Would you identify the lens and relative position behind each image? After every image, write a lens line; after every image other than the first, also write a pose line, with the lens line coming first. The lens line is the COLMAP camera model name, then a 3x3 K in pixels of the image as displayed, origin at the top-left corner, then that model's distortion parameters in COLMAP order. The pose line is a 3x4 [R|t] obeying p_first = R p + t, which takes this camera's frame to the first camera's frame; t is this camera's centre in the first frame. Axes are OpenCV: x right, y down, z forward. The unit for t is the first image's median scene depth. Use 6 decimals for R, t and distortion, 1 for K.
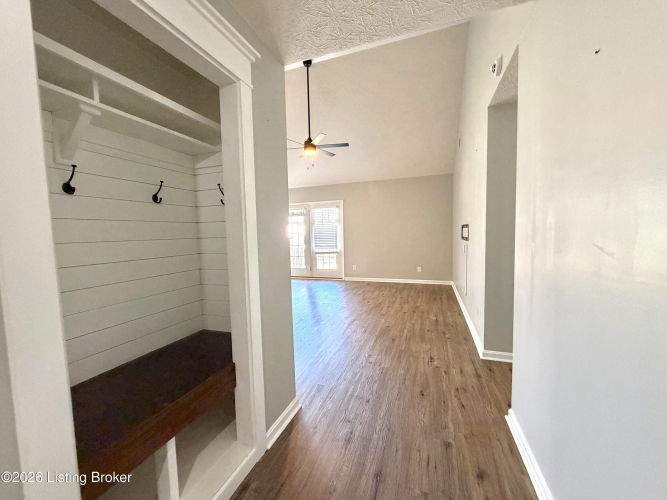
lens RADIAL K [[266.0, 0, 332.2], [0, 266.0, 249.6], [0, 0, 1]] dist [0.000453, 0.000062]
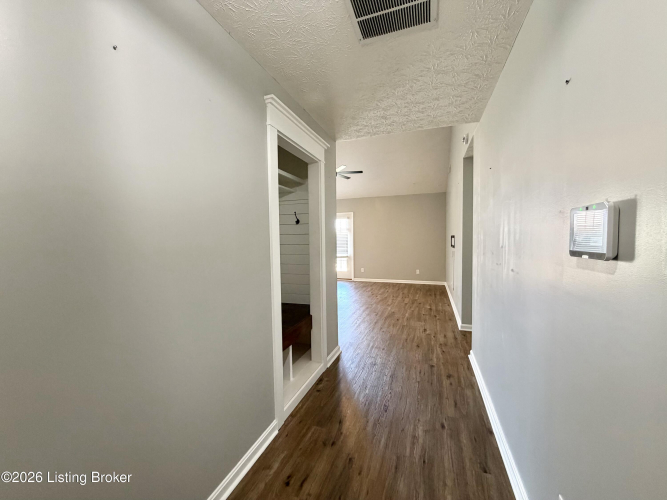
lens RADIAL K [[266.0, 0, 332.2], [0, 266.0, 249.6], [0, 0, 1]] dist [0.000453, 0.000062]
pose [[0.999944, 0.010530, 0.001056, -0.126267], [-0.010505, 0.999702, -0.022043, 0.013670], [-0.001288, 0.022031, 0.999756, -0.419465]]
